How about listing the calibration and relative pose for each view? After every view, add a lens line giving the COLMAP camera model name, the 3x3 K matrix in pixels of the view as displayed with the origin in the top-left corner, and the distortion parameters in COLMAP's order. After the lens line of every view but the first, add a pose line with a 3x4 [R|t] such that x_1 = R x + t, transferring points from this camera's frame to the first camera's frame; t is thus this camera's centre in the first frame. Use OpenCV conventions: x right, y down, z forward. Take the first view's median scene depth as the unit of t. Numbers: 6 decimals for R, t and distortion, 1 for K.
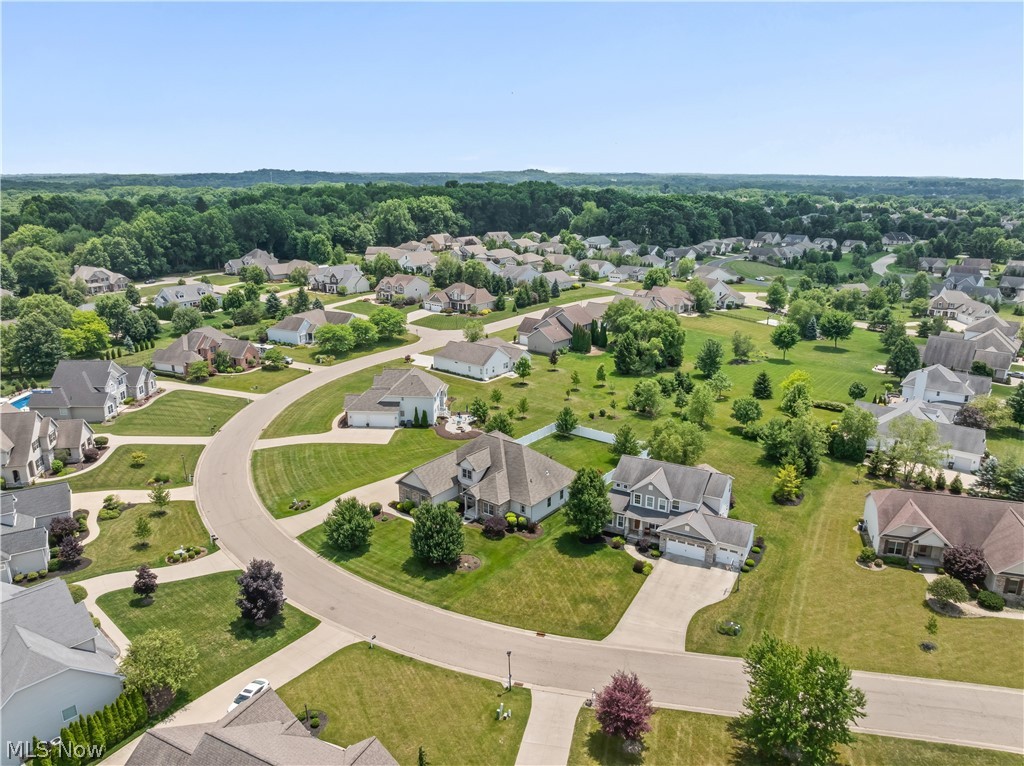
lens RADIAL K [[715.9, 0, 511.1], [0, 715.9, 382.6], [0, 0, 1]] dist [-0.012841, -0.004204]
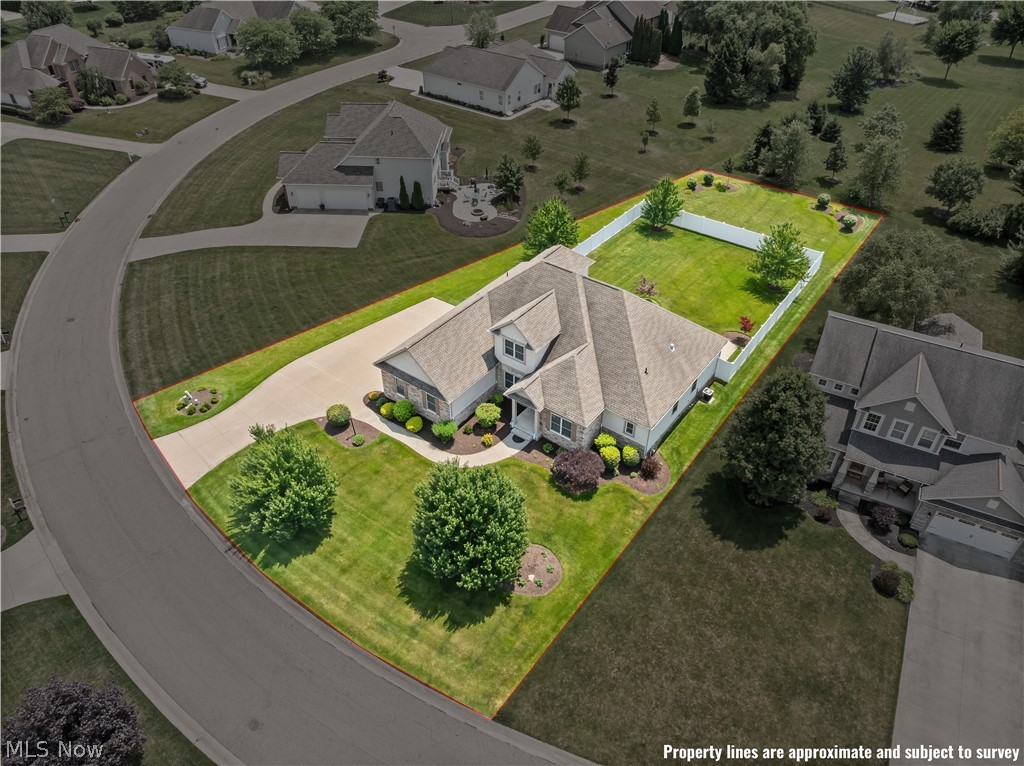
lens RADIAL K [[726.5, 0, 518.8], [0, 726.5, 381.0], [0, 0, 1]] dist [-0.049745, 0.025343]
pose [[0.999677, -0.012055, 0.022351, -0.052477], [0.002618, 0.924372, 0.381483, -0.035902], [-0.025260, -0.381301, 0.924106, 0.388095]]
